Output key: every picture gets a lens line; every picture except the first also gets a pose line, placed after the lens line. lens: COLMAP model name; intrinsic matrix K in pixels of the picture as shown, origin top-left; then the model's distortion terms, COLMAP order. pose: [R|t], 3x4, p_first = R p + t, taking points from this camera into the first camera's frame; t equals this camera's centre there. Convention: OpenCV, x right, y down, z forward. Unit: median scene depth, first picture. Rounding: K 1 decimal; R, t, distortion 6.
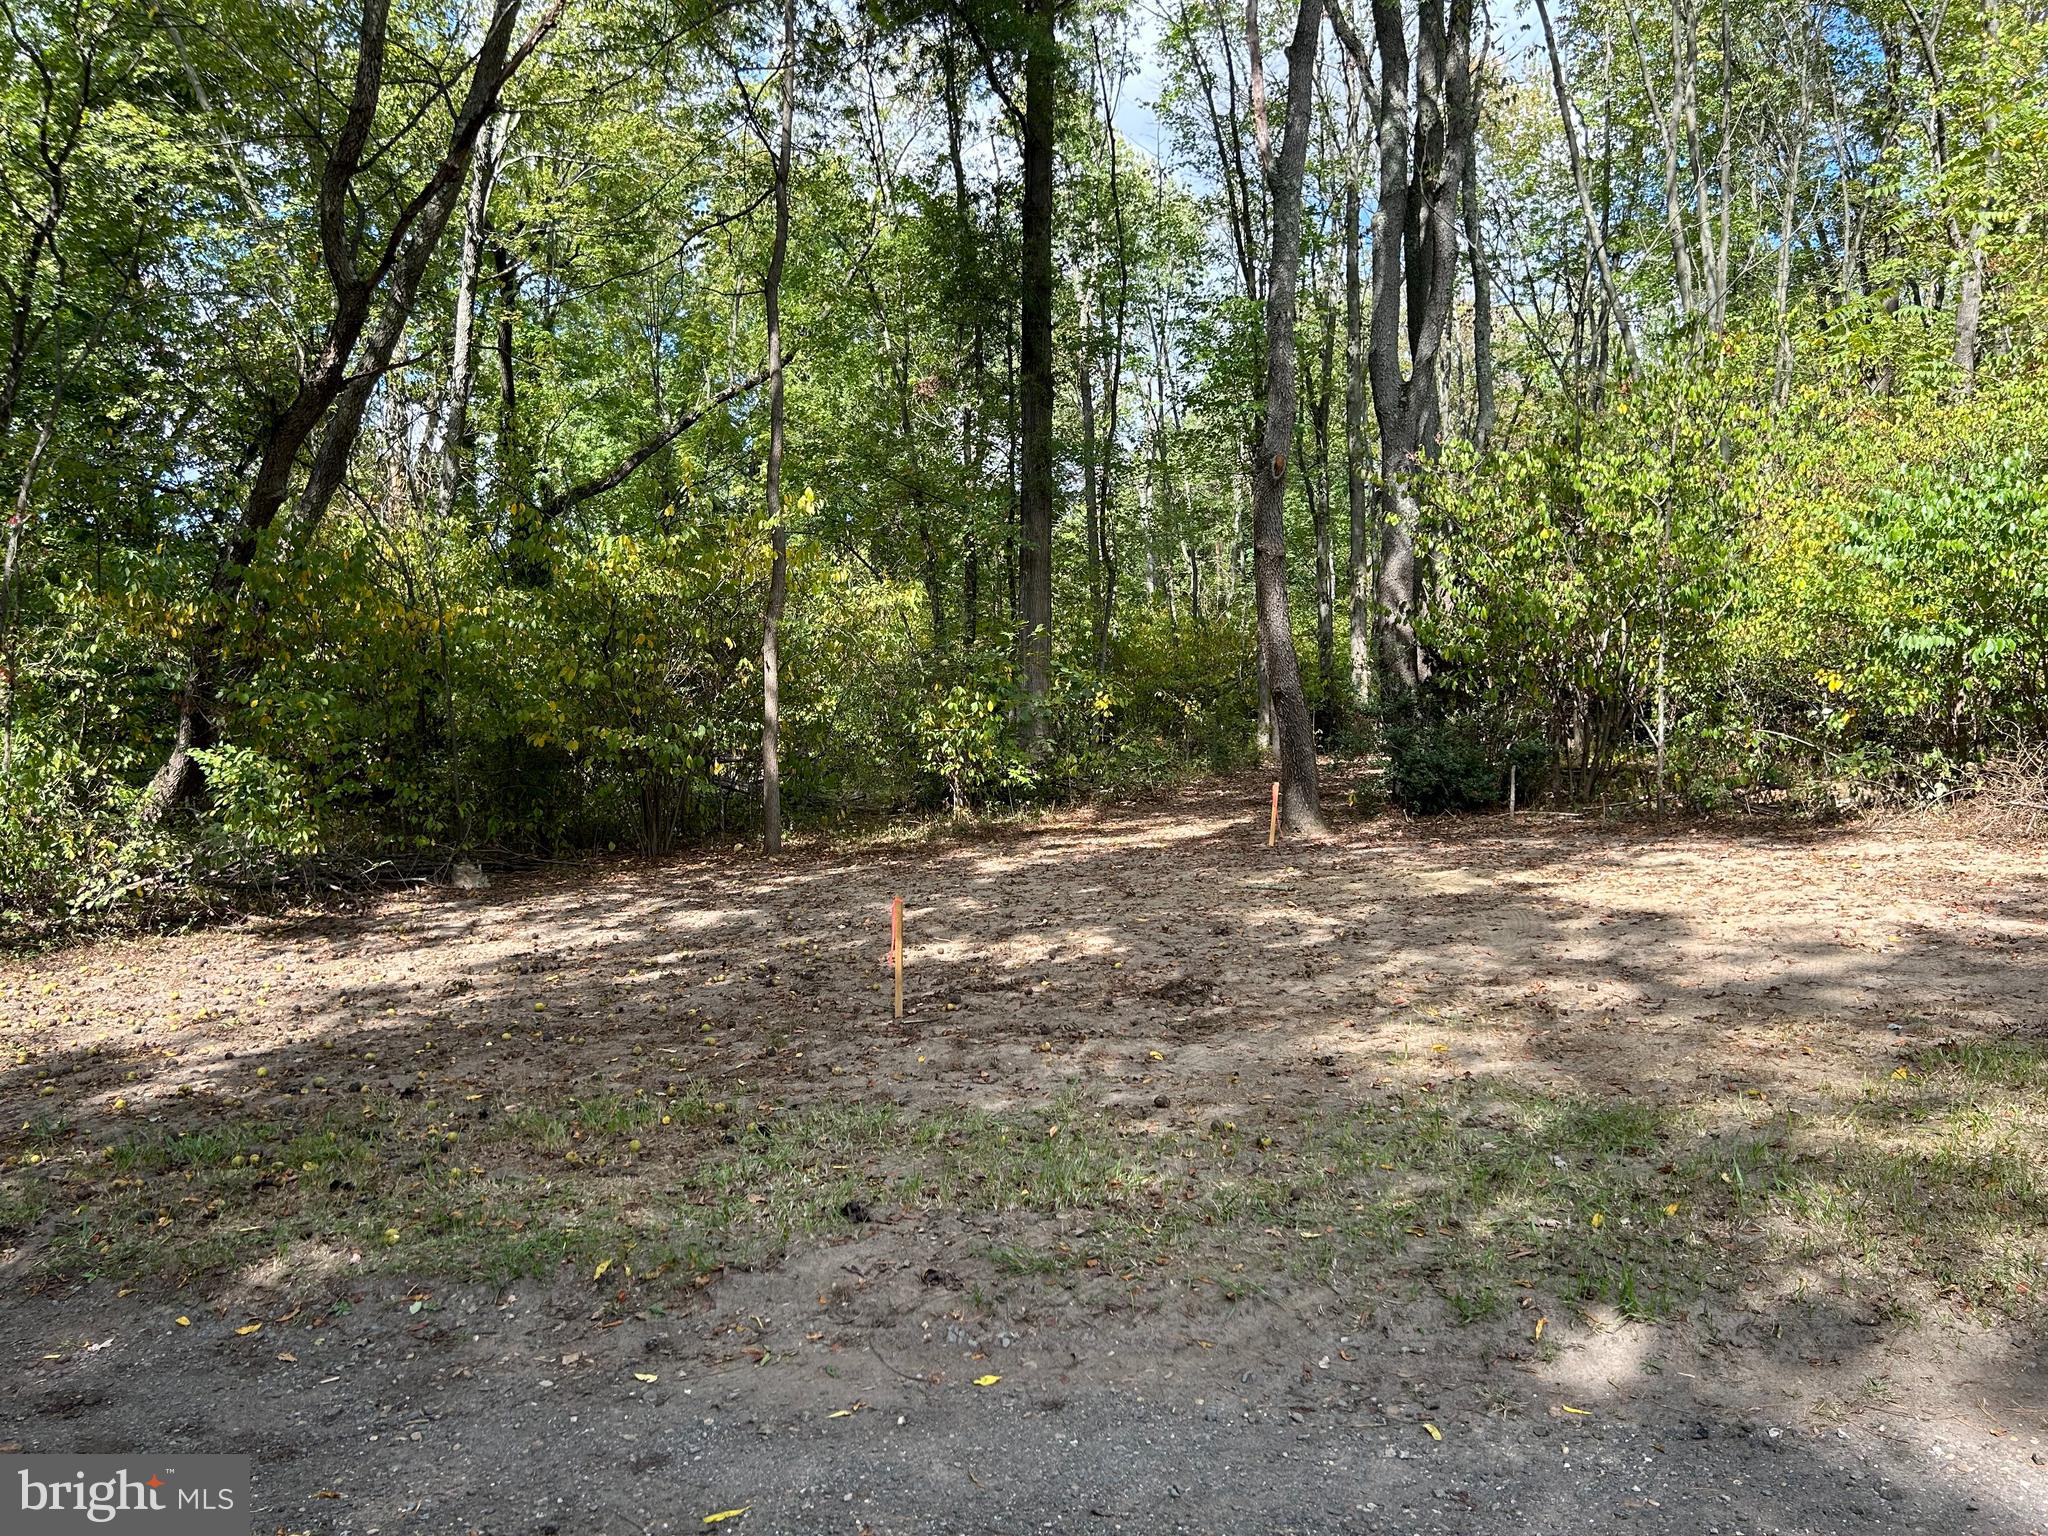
lens RADIAL K [[1563.2, 0, 1022.1], [0, 1563.2, 772.6], [0, 0, 1]] dist [0.044769, -0.034280]
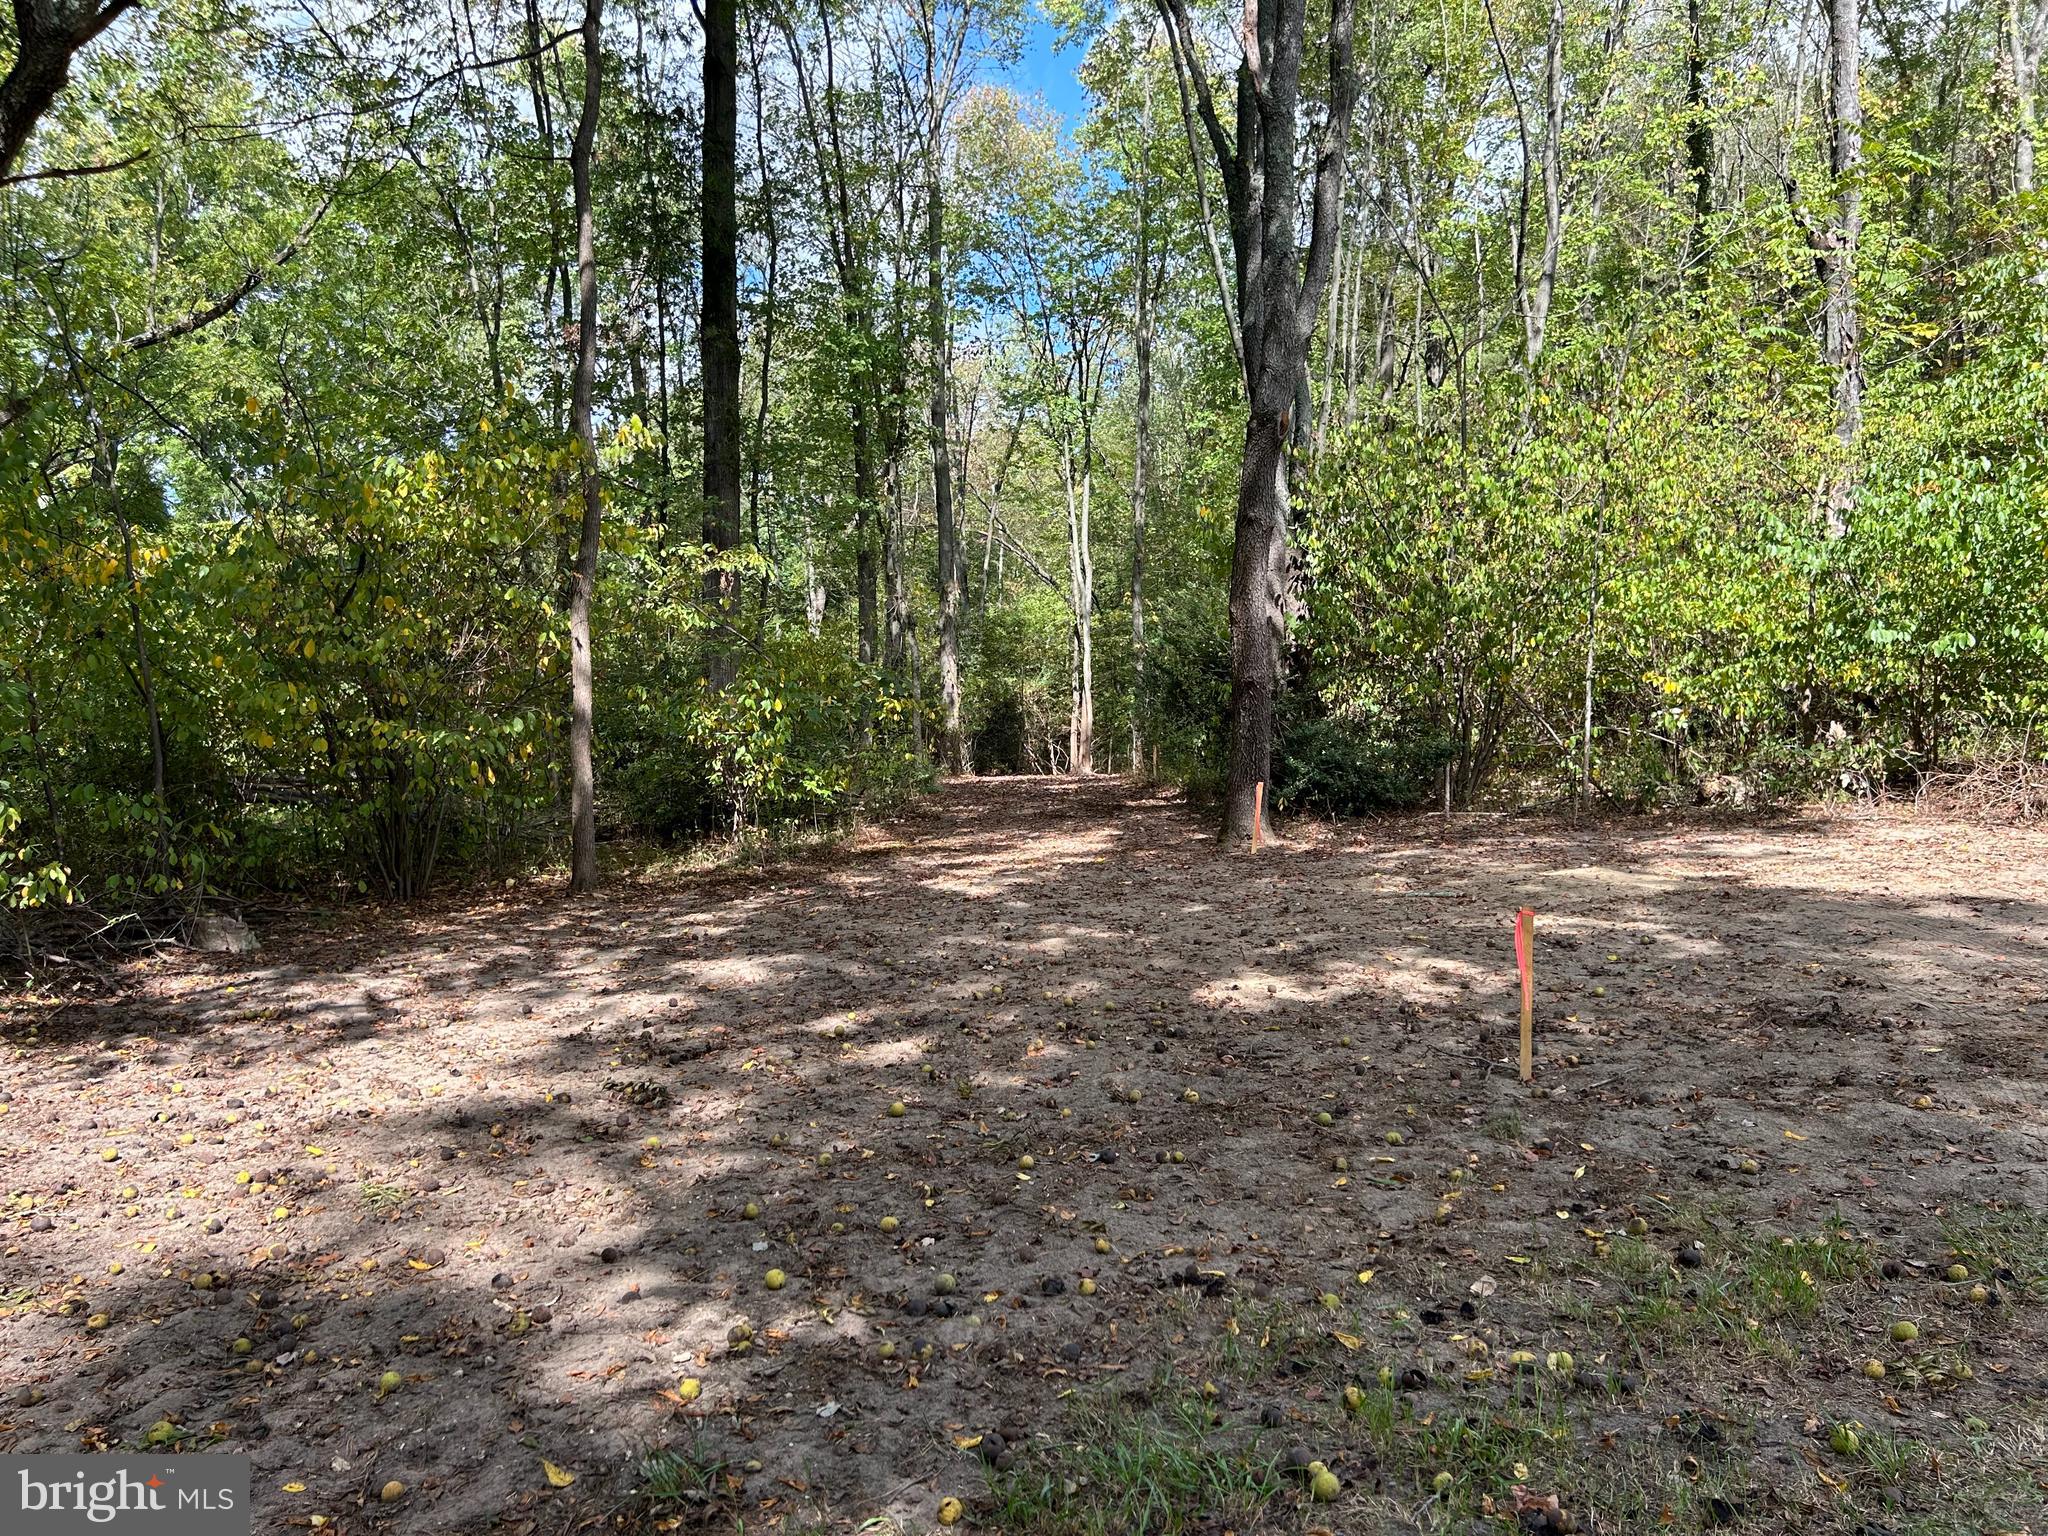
lens RADIAL K [[1563.2, 0, 1025.5], [0, 1563.2, 785.6], [0, 0, 1]] dist [0.044769, -0.034280]
pose [[0.917642, -0.009694, 0.397289, -0.277410], [0.016403, 0.999774, -0.013493, 0.016307], [-0.397069, 0.018899, 0.917594, 0.226054]]
